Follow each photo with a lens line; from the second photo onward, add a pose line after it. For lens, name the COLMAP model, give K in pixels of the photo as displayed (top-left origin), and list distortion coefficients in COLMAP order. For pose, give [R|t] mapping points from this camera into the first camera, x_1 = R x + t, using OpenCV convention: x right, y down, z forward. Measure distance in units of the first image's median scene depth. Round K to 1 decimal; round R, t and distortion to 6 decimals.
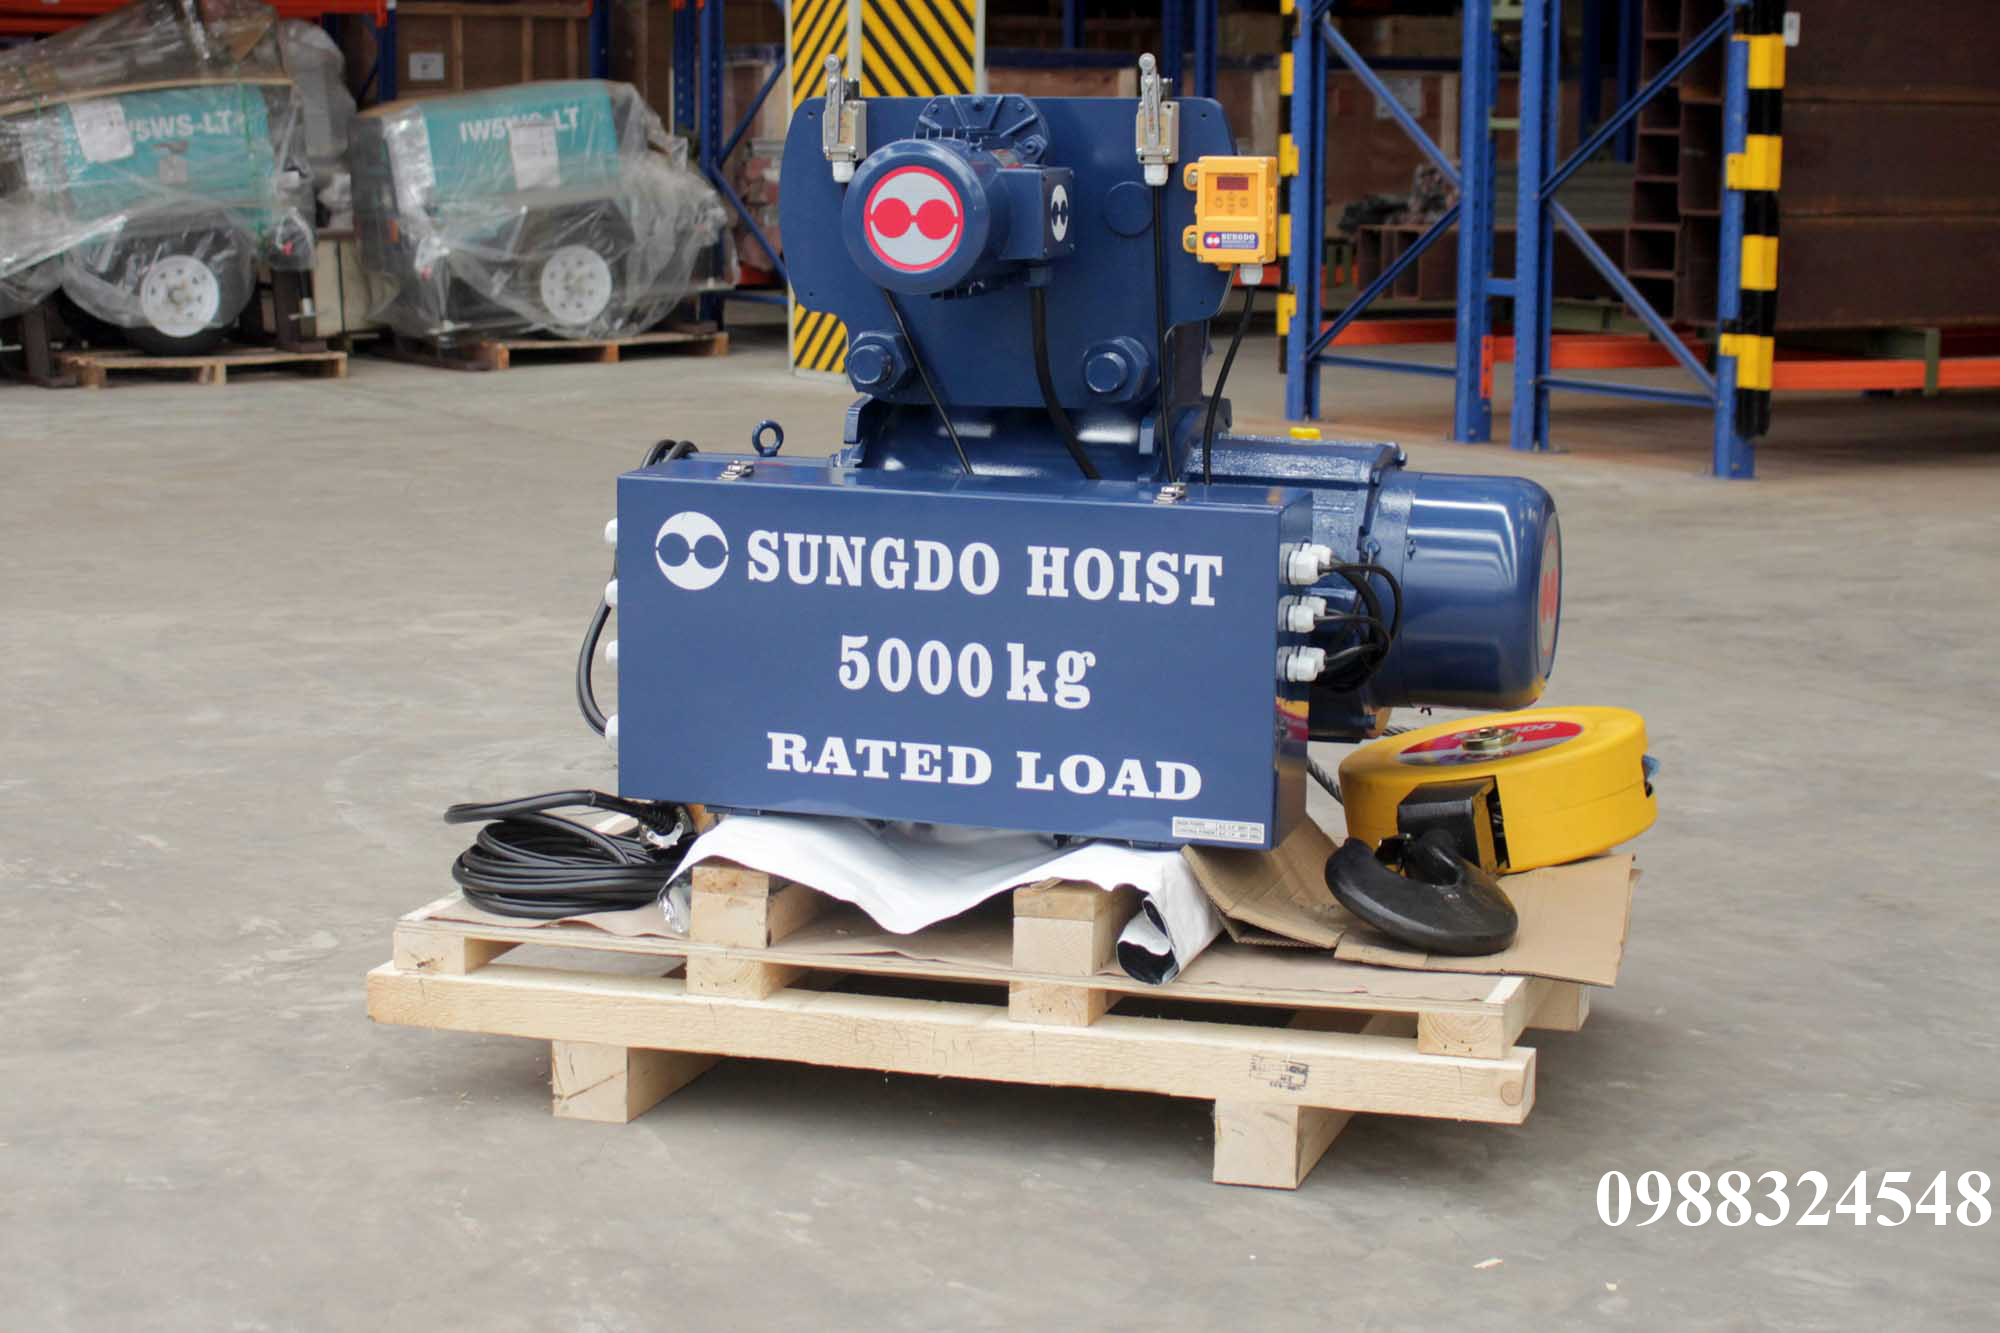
lens RADIAL K [[3530.4, 0, 967.6], [0, 3530.4, 579.2], [0, 0, 1]] dist [-0.068347, 0.000000]
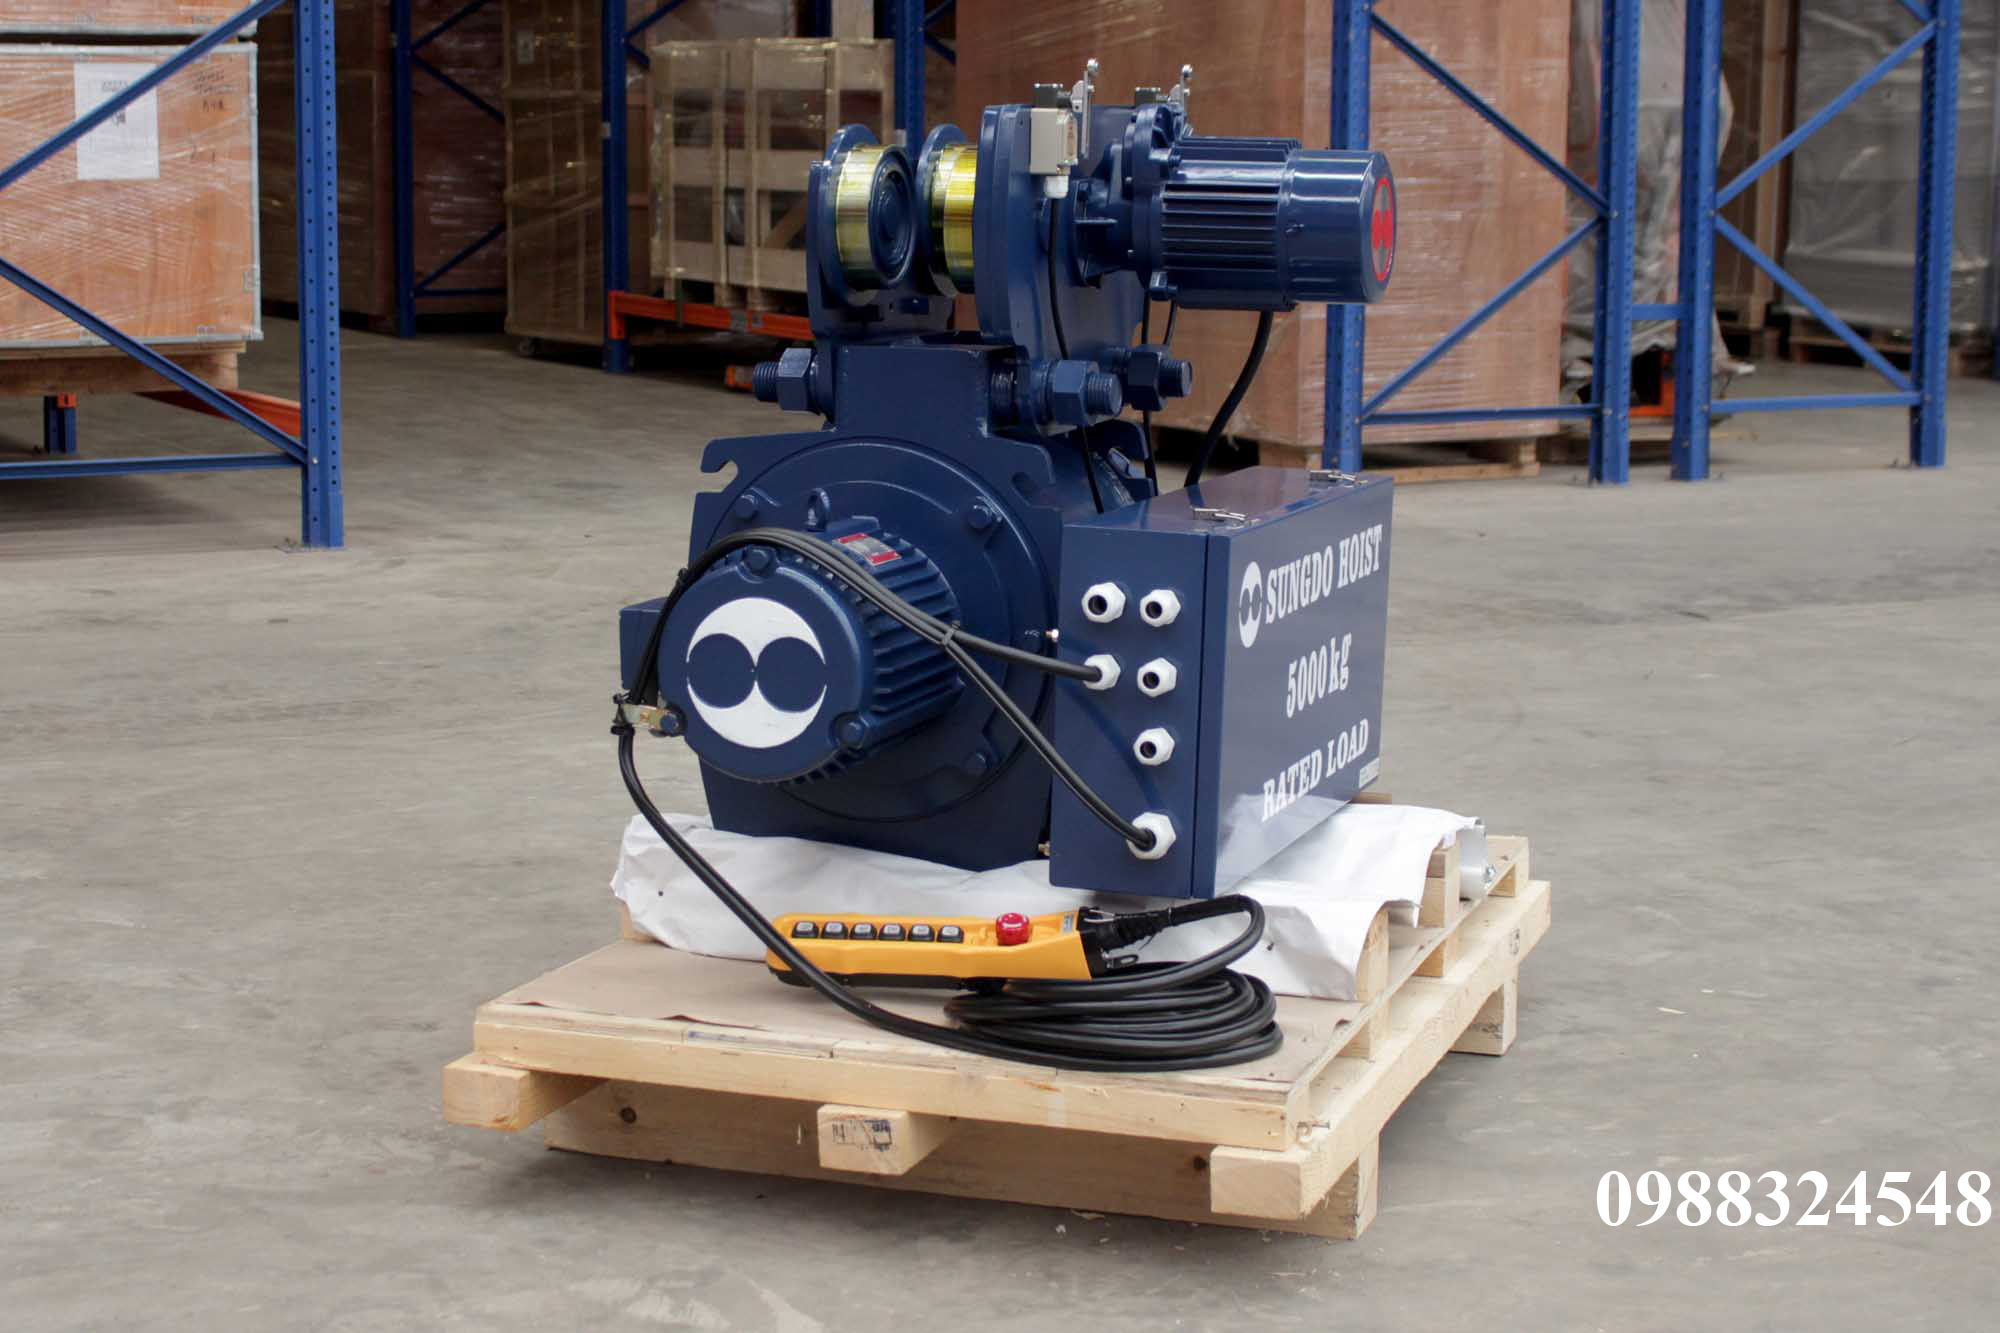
lens RADIAL K [[3530.4, 0, 968.2], [0, 3530.4, 572.6], [0, 0, 1]] dist [-0.068347, 0.000000]
pose [[0.028852, -0.131198, 0.990936, -1.000713], [0.122004, 0.984399, 0.126780, -0.143219], [-0.992110, 0.117241, 0.044408, 1.049718]]
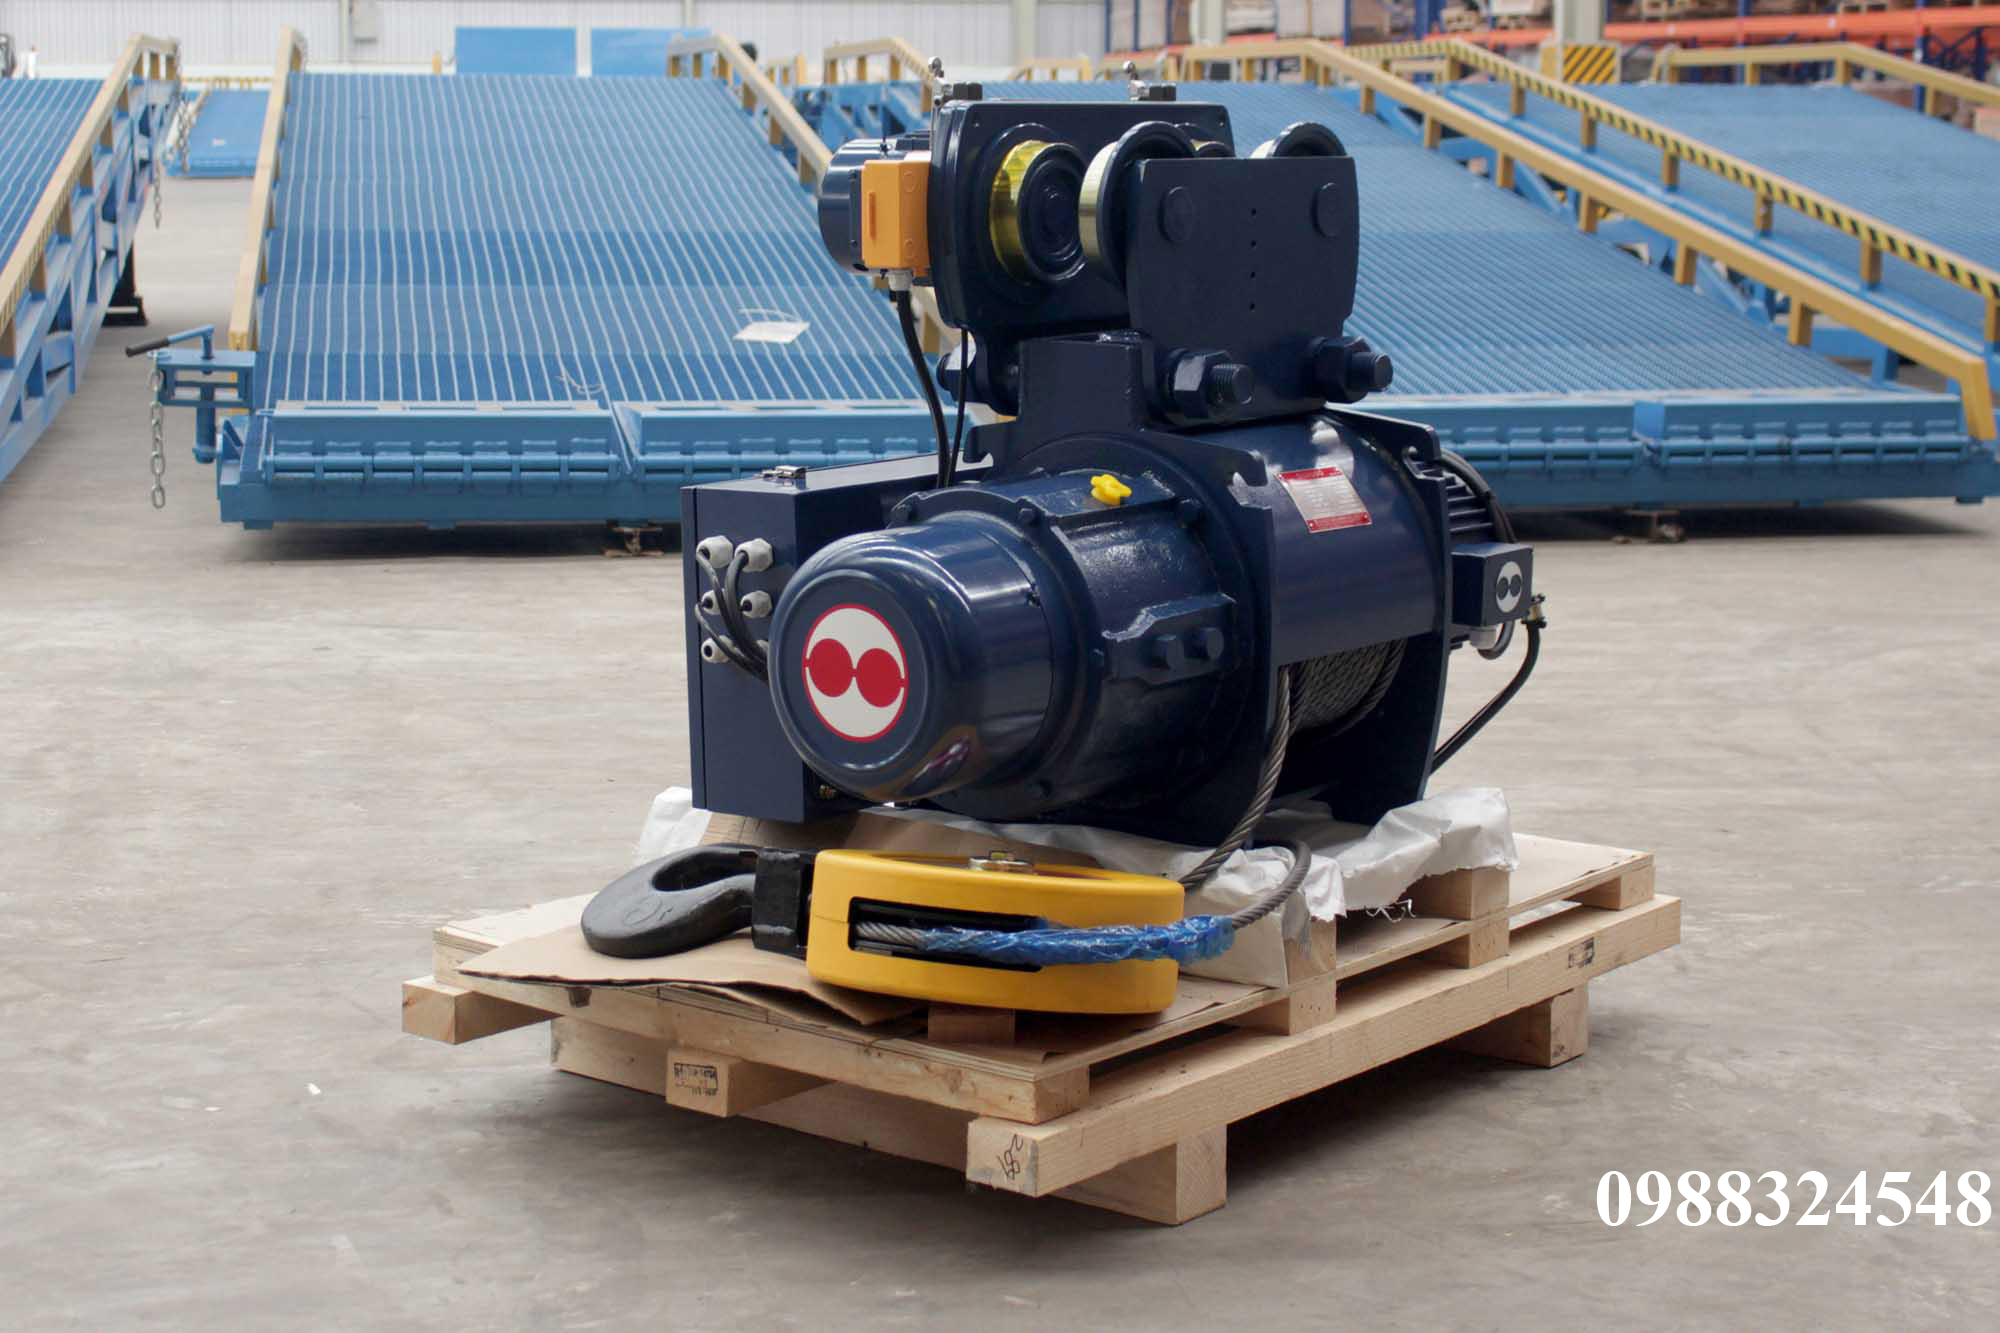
lens RADIAL K [[3530.4, 0, 970.2], [0, 3530.4, 586.6], [0, 0, 1]] dist [-0.068347, 0.000000]
pose [[-0.362587, 0.120267, -0.924157, 1.011481], [-0.125976, 0.976212, 0.176467, -0.183060], [0.923396, 0.180407, -0.338811, 1.397611]]
